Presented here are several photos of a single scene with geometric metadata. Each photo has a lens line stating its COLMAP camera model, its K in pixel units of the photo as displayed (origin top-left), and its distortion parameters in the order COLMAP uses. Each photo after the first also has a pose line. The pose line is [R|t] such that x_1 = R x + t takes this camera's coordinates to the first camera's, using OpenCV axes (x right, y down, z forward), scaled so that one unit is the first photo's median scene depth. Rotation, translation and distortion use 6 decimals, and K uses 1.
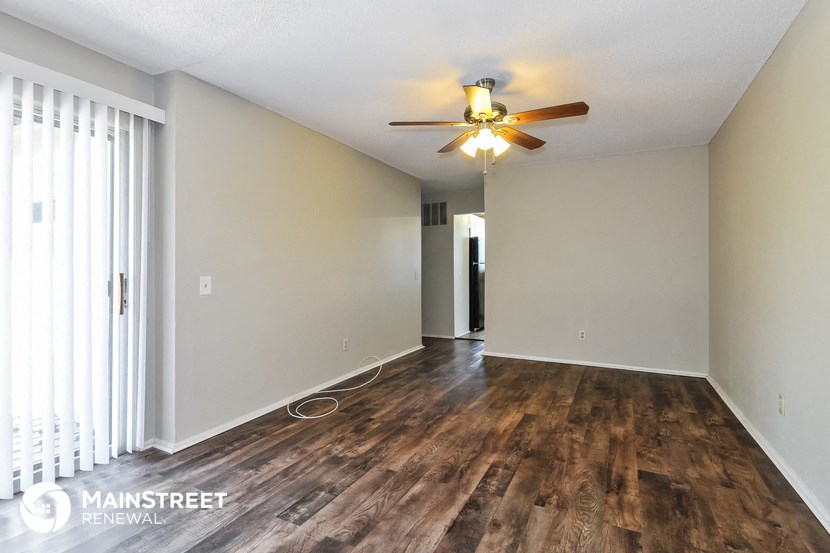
lens RADIAL K [[403.3, 0, 415.5], [0, 403.3, 271.9], [0, 0, 1]] dist [-0.001977, -0.000215]
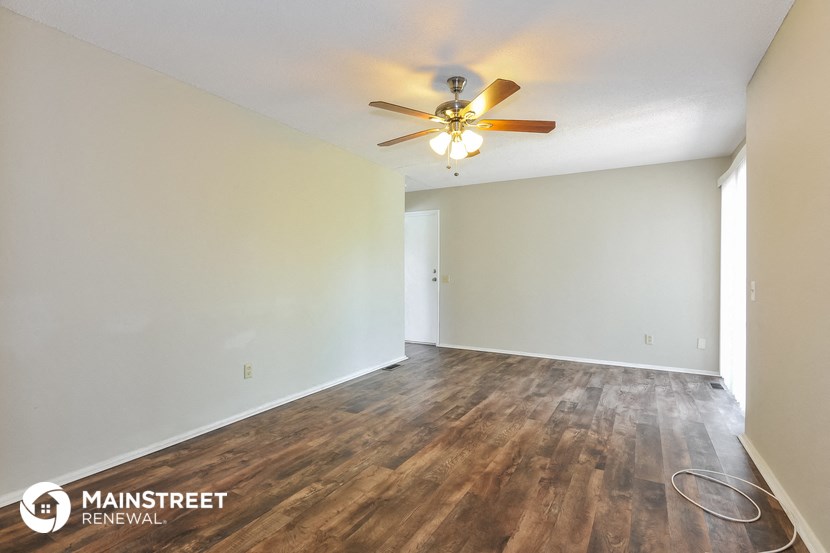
lens RADIAL K [[403.3, 0, 414.9], [0, 403.3, 275.3], [0, 0, 1]] dist [-0.001977, -0.000215]
pose [[-0.998972, 0.001246, 0.045315, 0.243914], [0.001831, 0.999915, 0.012877, -0.016453], [-0.045296, 0.012946, -0.998890, 2.103763]]
